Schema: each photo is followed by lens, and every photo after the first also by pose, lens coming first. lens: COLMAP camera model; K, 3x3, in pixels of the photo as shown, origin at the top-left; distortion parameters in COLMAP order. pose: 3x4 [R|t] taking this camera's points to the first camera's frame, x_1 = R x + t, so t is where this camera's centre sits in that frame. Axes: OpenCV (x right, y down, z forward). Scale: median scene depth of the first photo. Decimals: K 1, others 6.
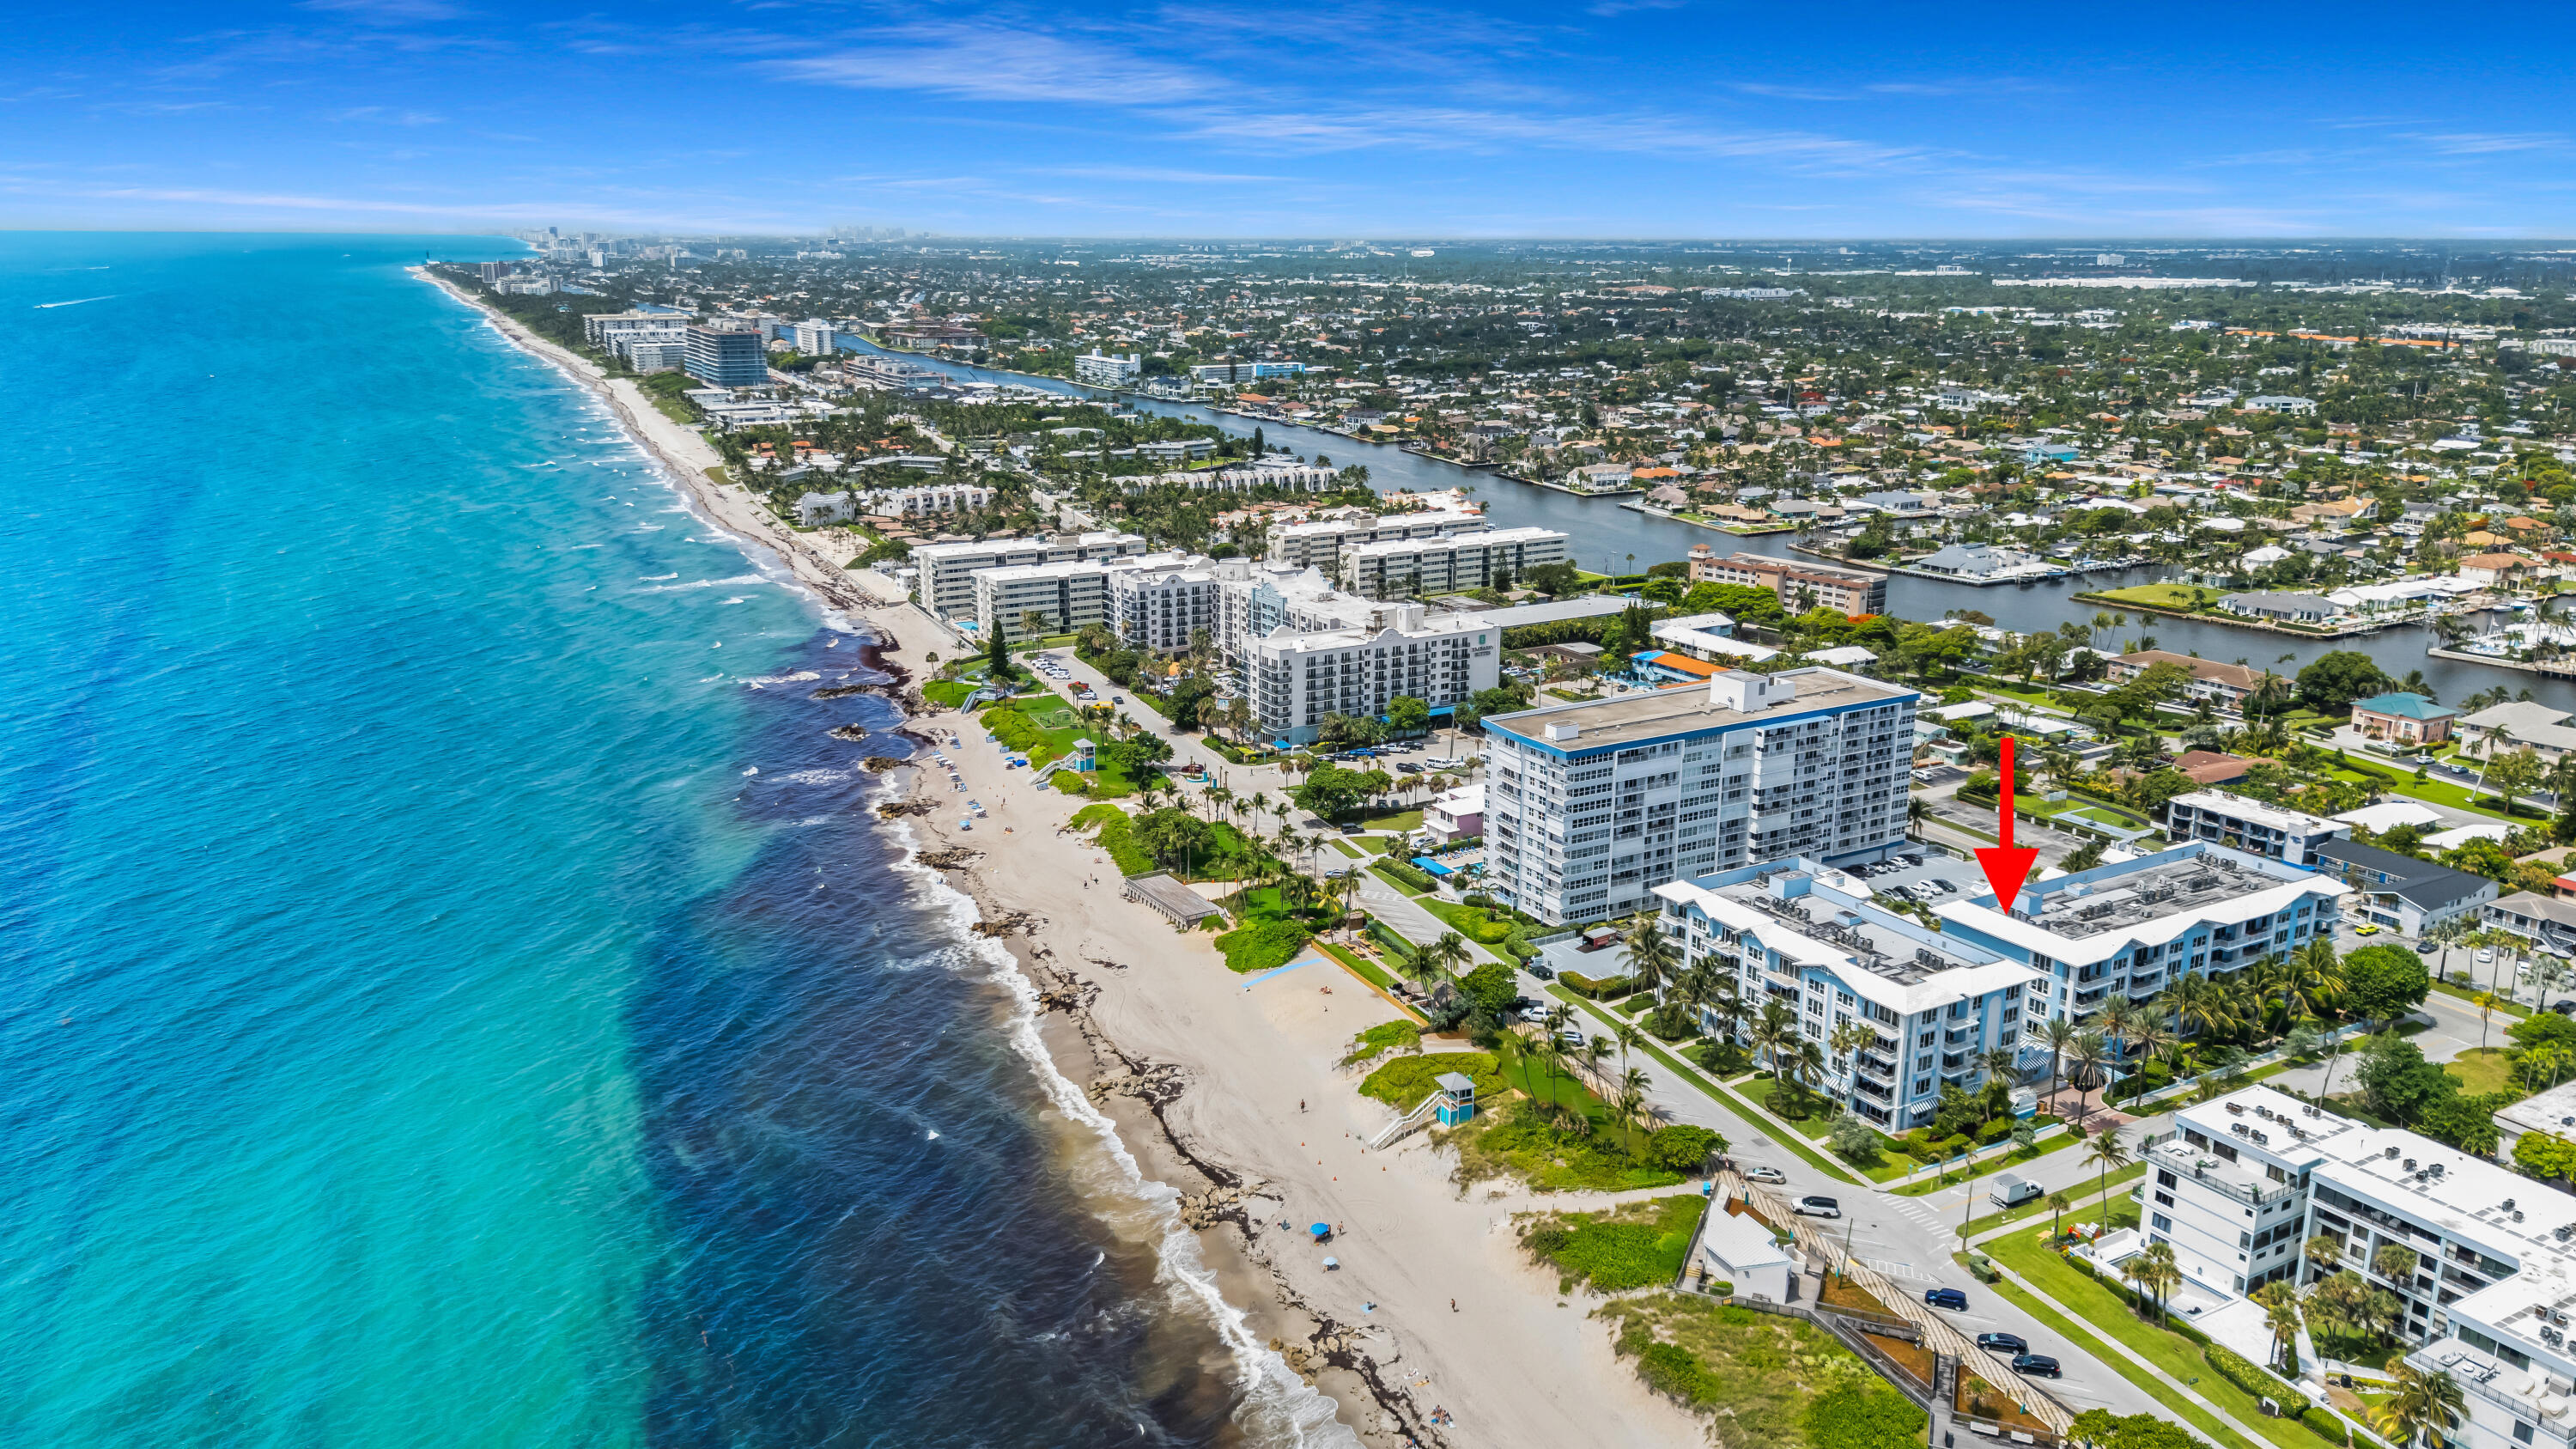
lens RADIAL K [[1879.7, 0, 1273.5], [0, 1879.7, 734.9], [0, 0, 1]] dist [0.101199, -0.145986]
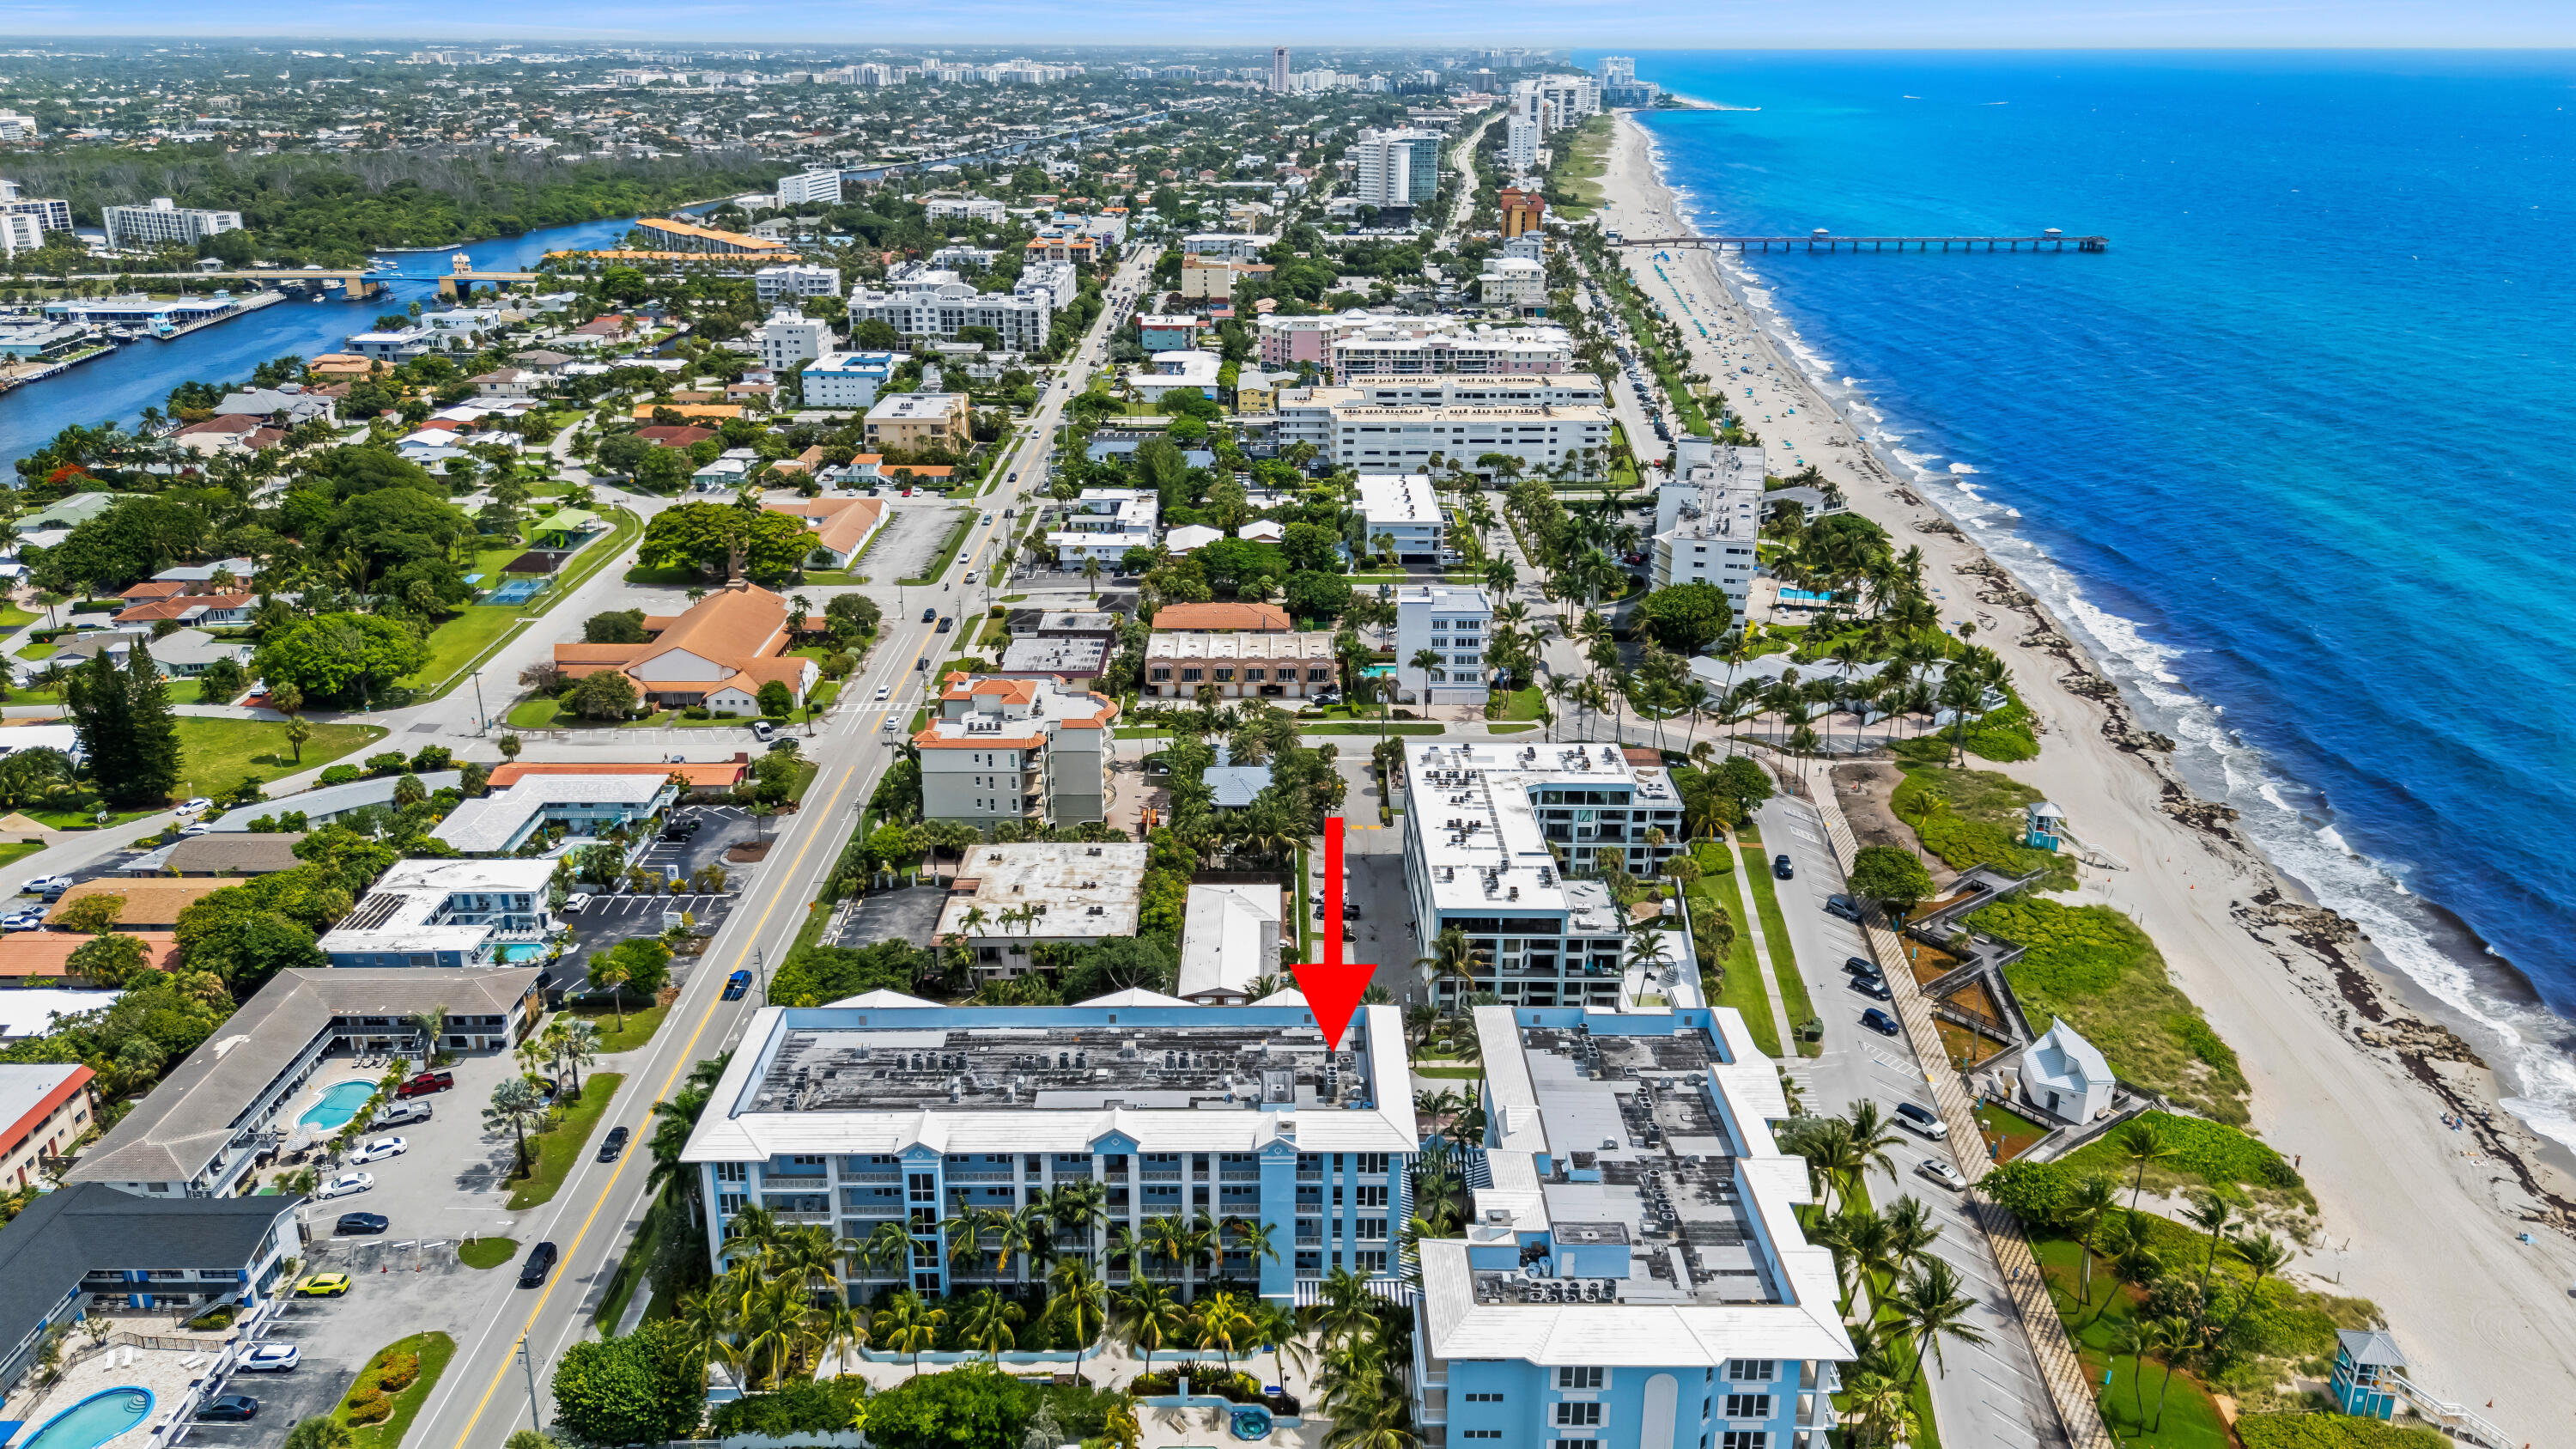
lens RADIAL K [[1879.7, 0, 1273.5], [0, 1879.7, 734.9], [0, 0, 1]] dist [0.101199, -0.145986]
pose [[-0.863789, -0.178359, 0.471230, 0.116893], [0.124542, 0.830649, 0.542689, -0.293278], [-0.488220, 0.527456, -0.695292, 1.194490]]
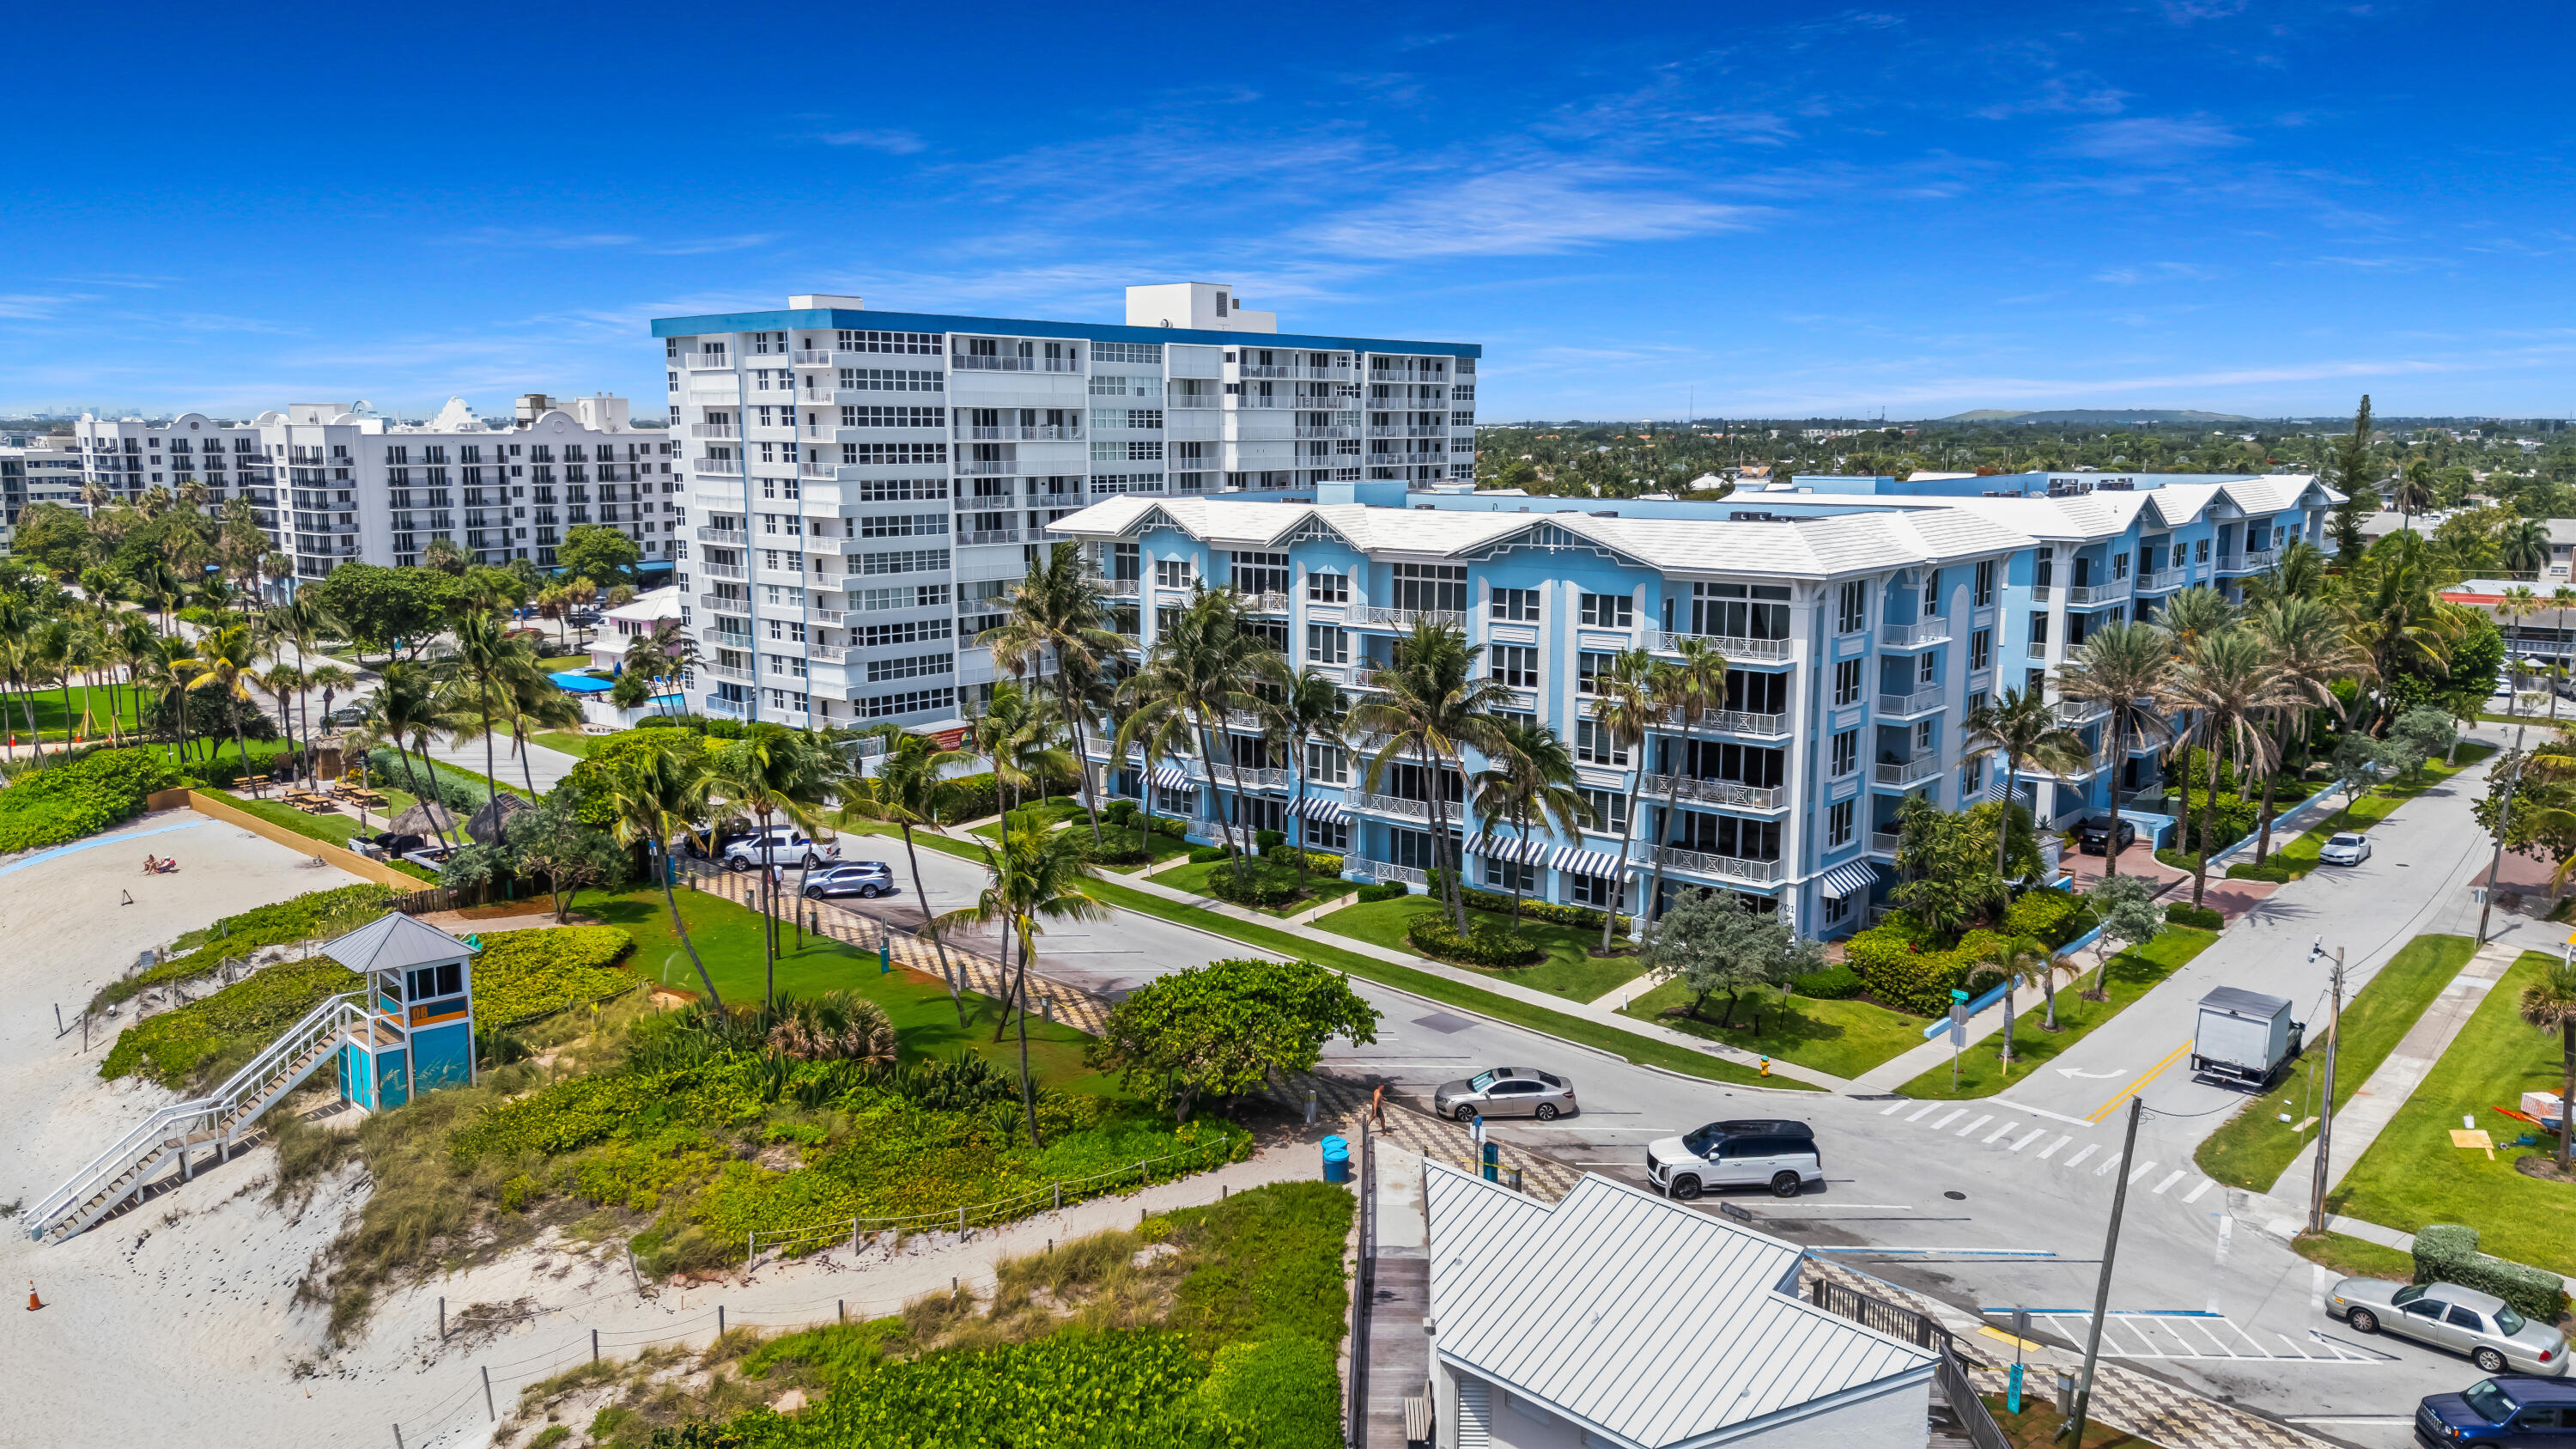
lens RADIAL K [[1903.3, 0, 1277.6], [0, 1903.3, 715.8], [0, 0, 1]] dist [0.087164, -0.085461]
pose [[0.943435, -0.053785, 0.327167, 0.100356], [0.087569, 0.992138, -0.089413, 0.147565], [-0.319786, 0.113005, 0.940727, 0.546858]]
